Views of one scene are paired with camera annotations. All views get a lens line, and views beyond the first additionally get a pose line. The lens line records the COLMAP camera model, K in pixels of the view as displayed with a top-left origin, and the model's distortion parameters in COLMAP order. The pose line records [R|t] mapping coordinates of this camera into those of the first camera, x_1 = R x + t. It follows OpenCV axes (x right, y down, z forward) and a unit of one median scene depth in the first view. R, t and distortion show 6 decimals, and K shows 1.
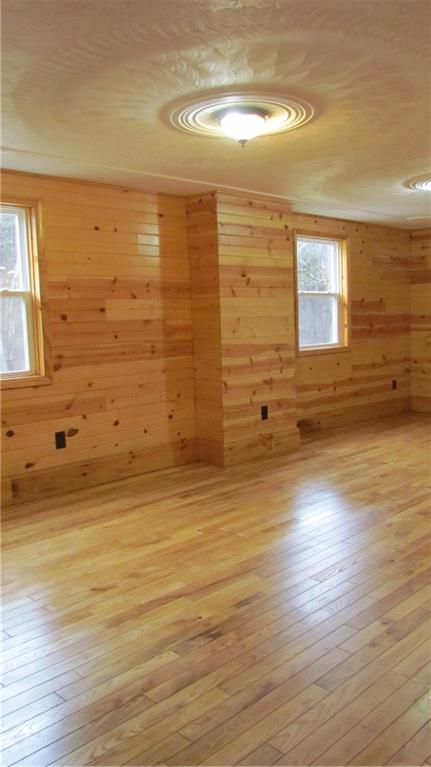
lens RADIAL K [[622.2, 0, 219.4], [0, 622.2, 387.0], [0, 0, 1]] dist [-0.035218, 0.014715]
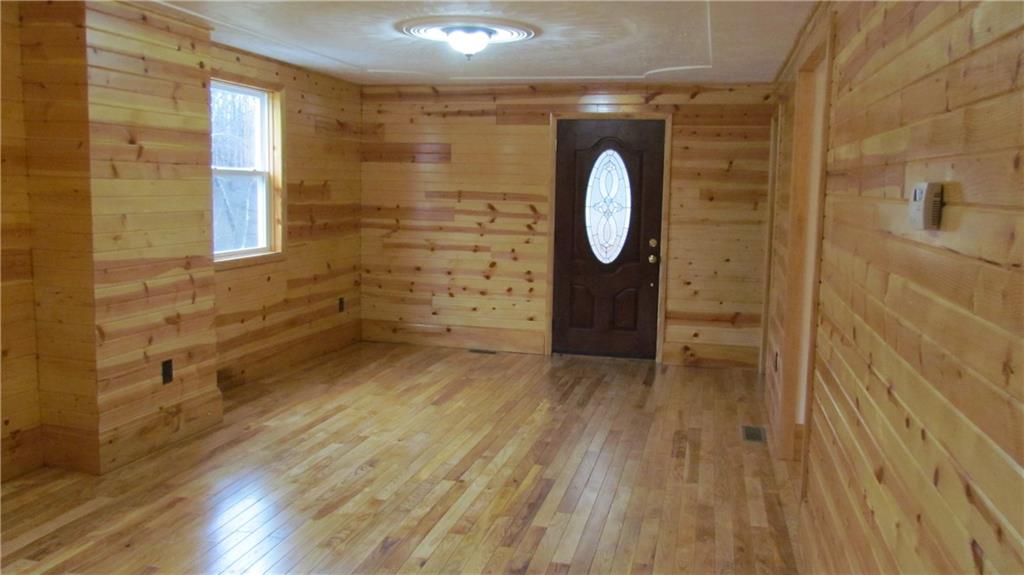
lens RADIAL K [[830.7, 0, 512.0], [0, 830.7, 287.5], [0, 0, 1]] dist [-0.035218, 0.014715]
pose [[0.851501, -0.011762, 0.524220, -0.060503], [0.005539, 0.999894, 0.013438, -0.048127], [-0.524323, -0.008539, 0.851477, 0.147220]]
